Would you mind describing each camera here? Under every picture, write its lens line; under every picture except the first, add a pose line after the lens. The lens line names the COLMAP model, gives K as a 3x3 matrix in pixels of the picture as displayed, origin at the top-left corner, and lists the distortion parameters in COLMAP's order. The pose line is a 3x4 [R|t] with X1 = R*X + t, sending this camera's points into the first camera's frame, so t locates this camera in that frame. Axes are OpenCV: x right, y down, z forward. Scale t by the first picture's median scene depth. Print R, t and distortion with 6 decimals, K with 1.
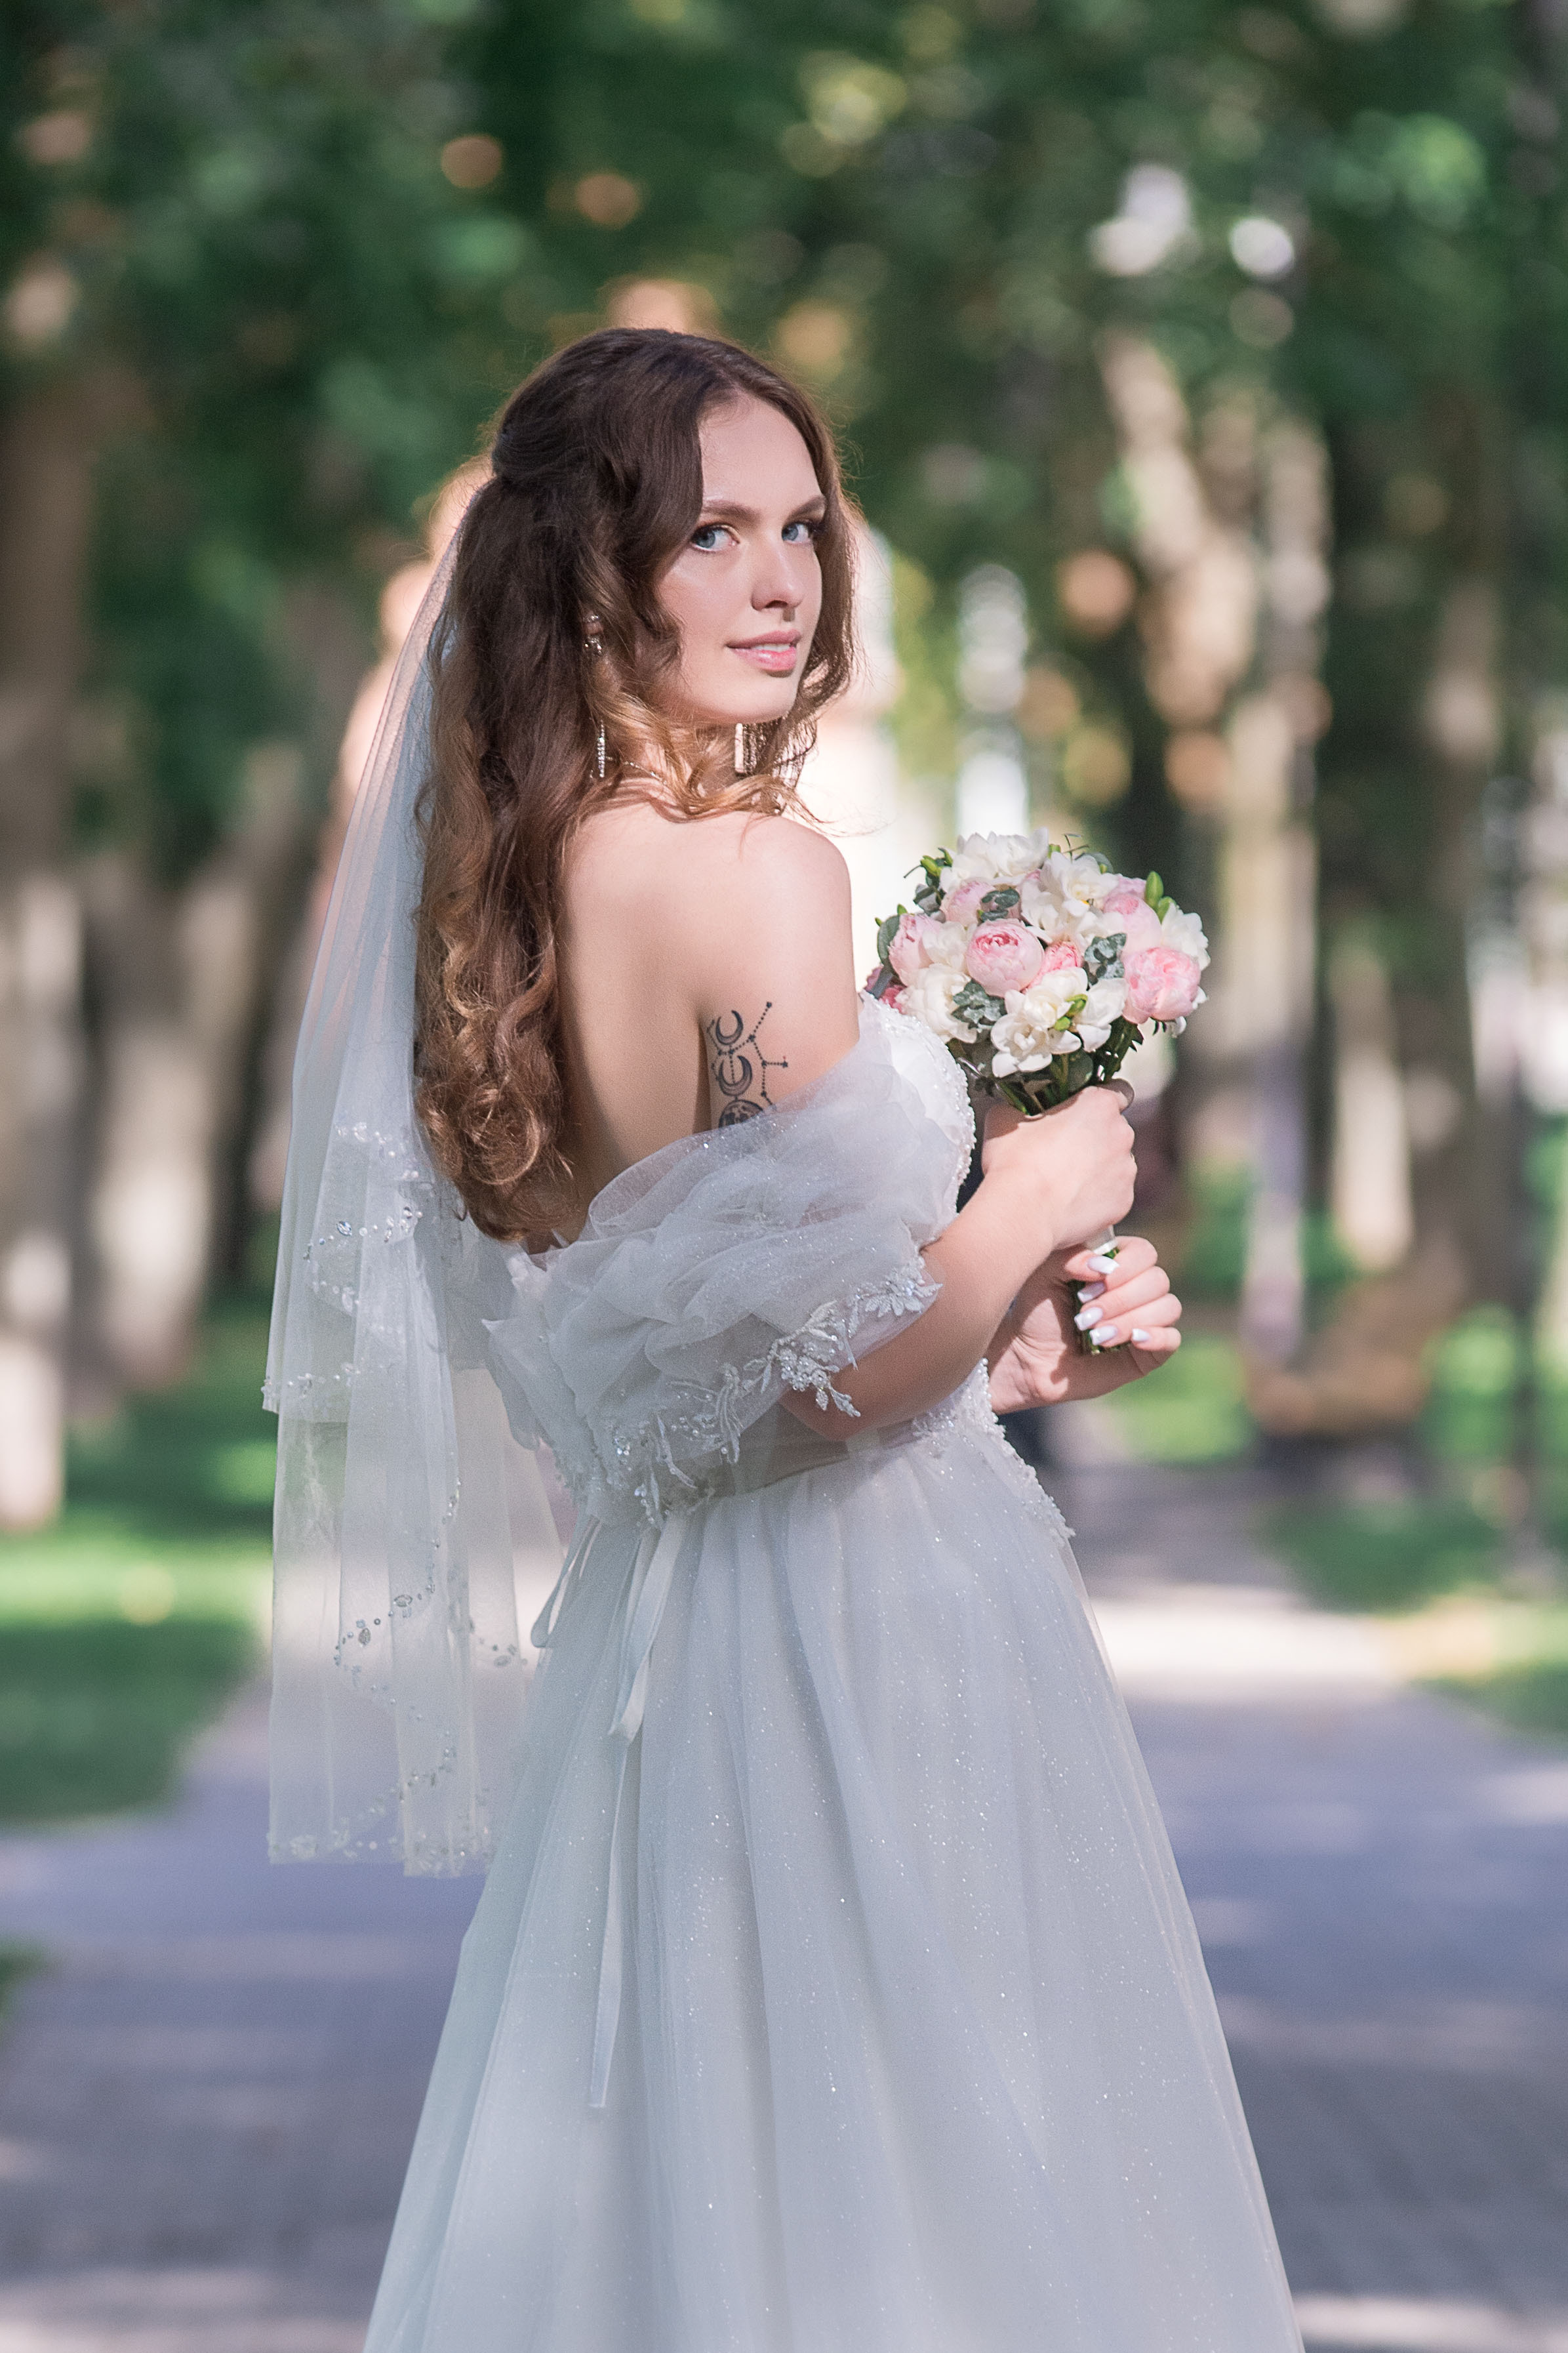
lens RADIAL K [[13338.1, 0, 784.0], [0, 13338.1, 1176.5], [0, 0, 1]] dist [-2.214397, -571.542394]
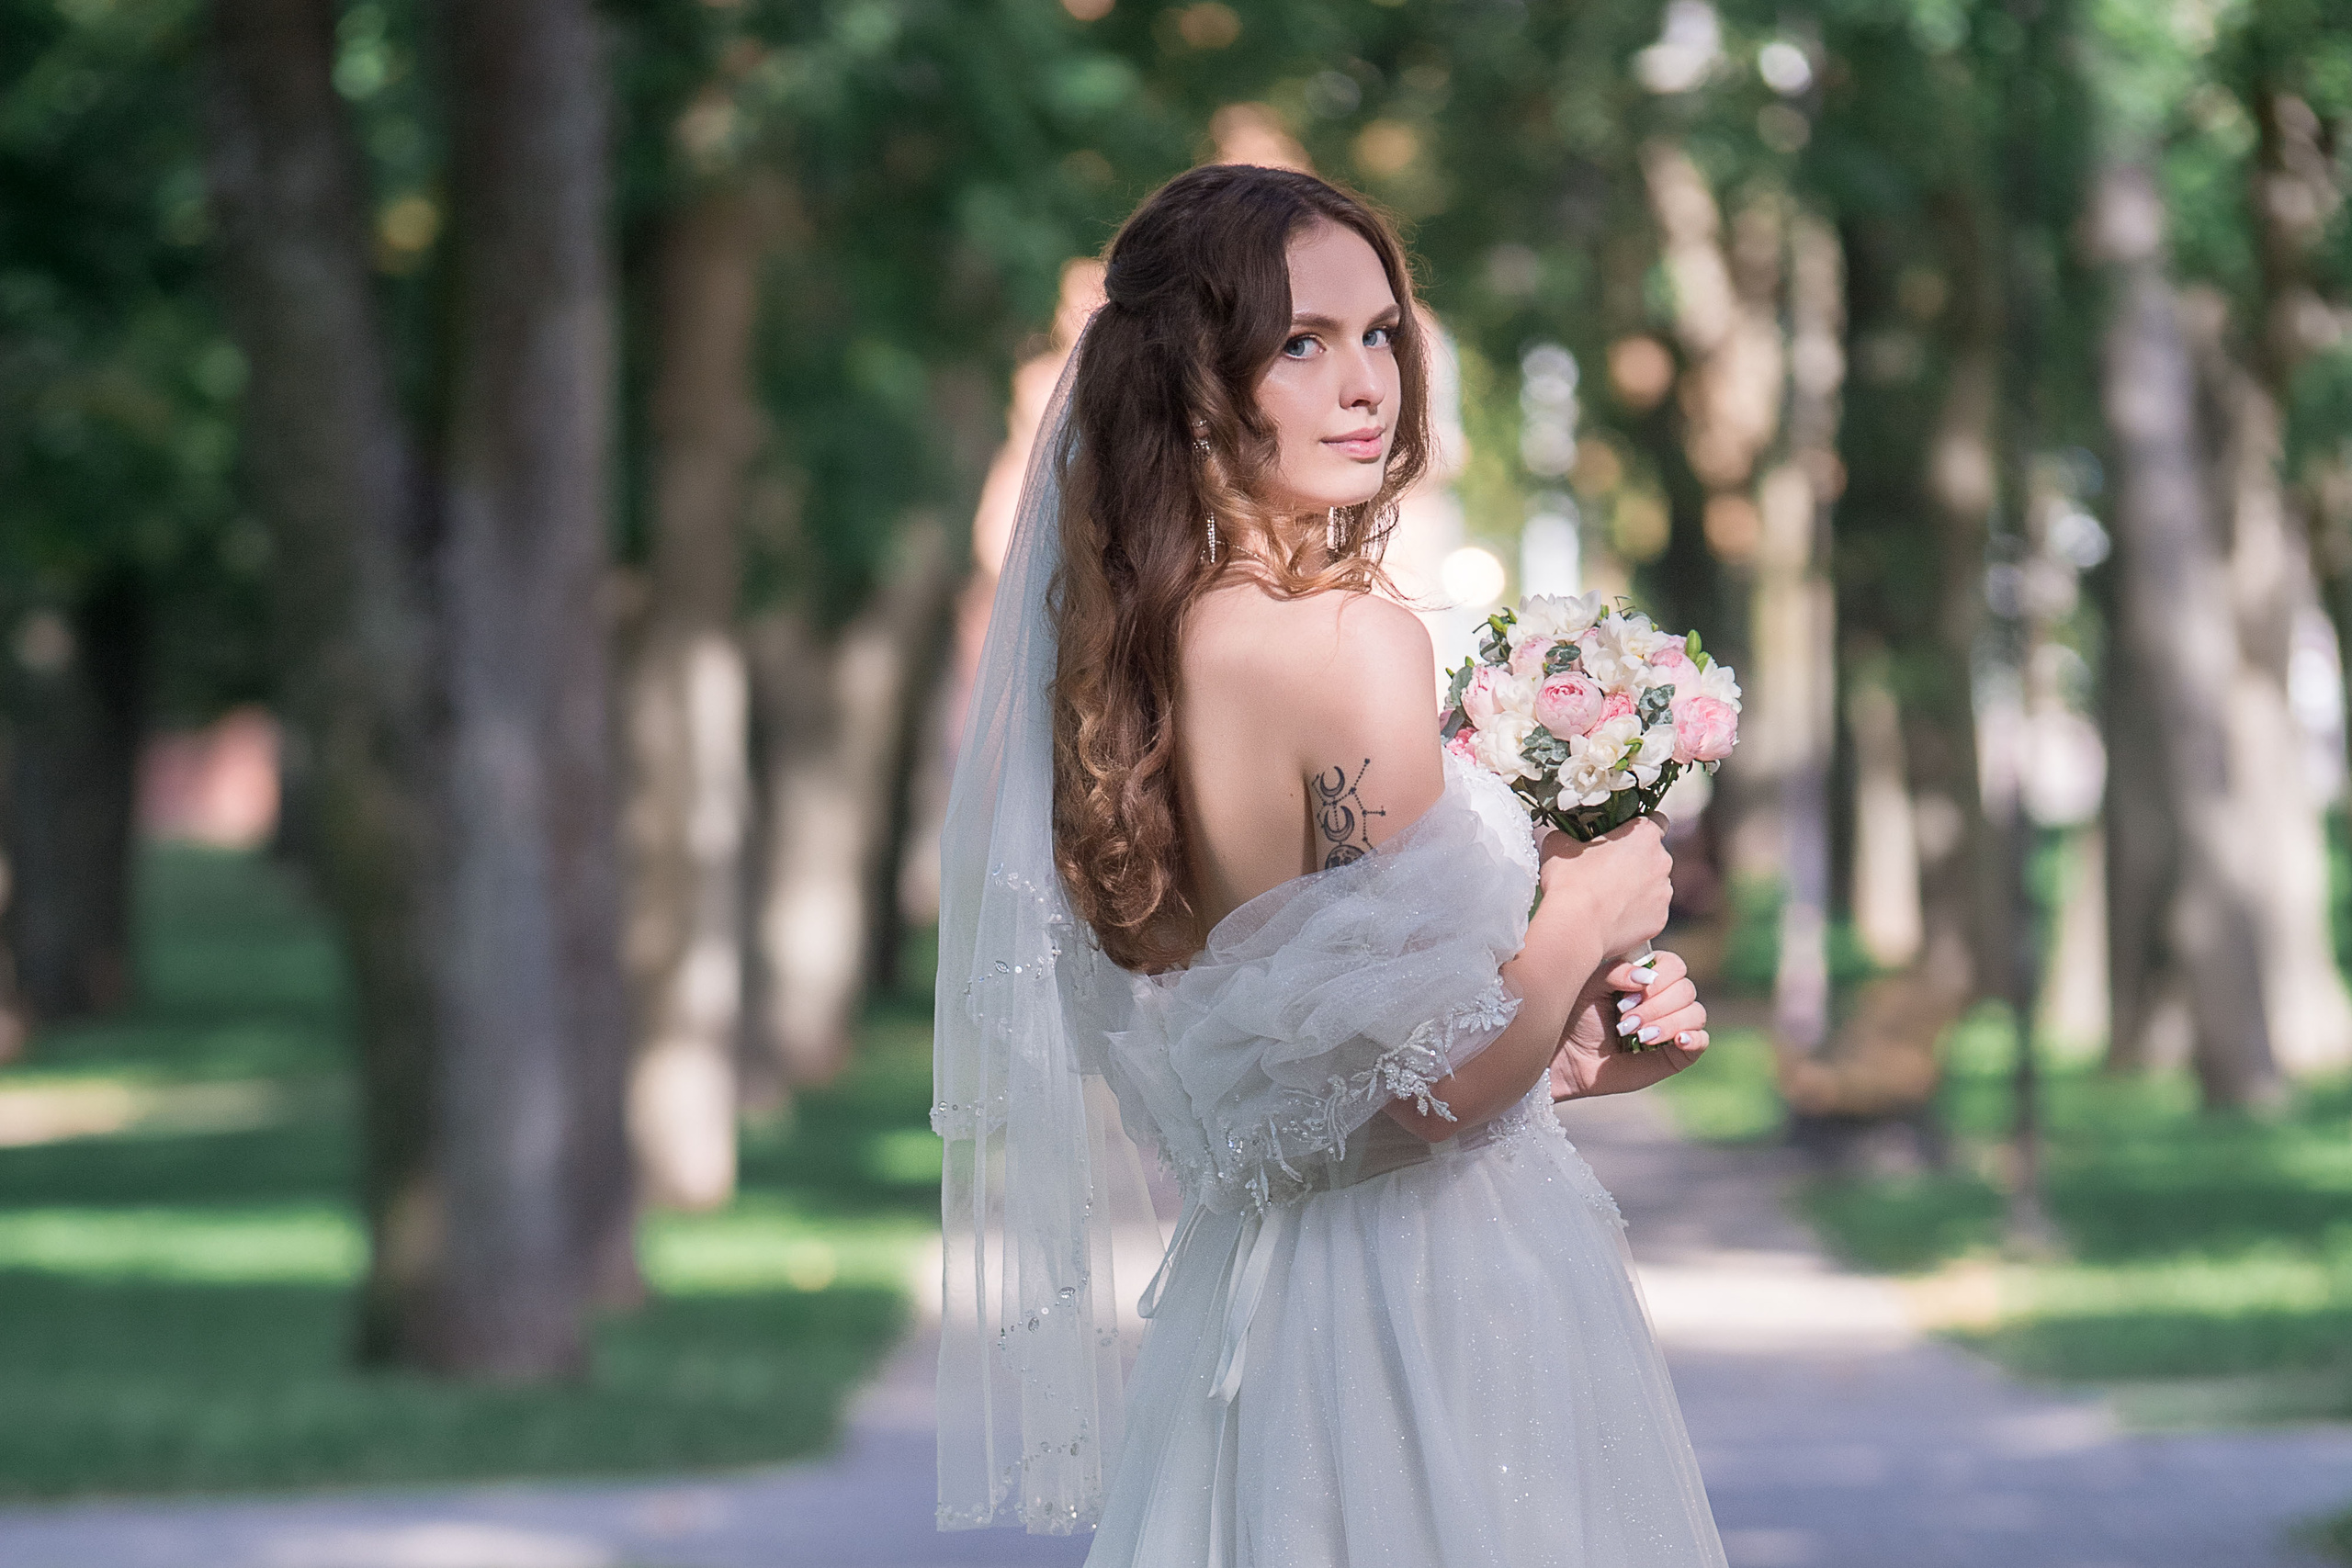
lens RADIAL K [[13333.0, 0, 1170.4], [0, 13333.0, 660.6], [0, 0, 1]] dist [-2.214397, -571.542394]
pose [[0.999522, -0.029221, -0.010079, -0.005904], [0.029083, 0.999485, -0.013585, -0.006328], [0.010471, 0.013286, 0.999857, -0.133639]]
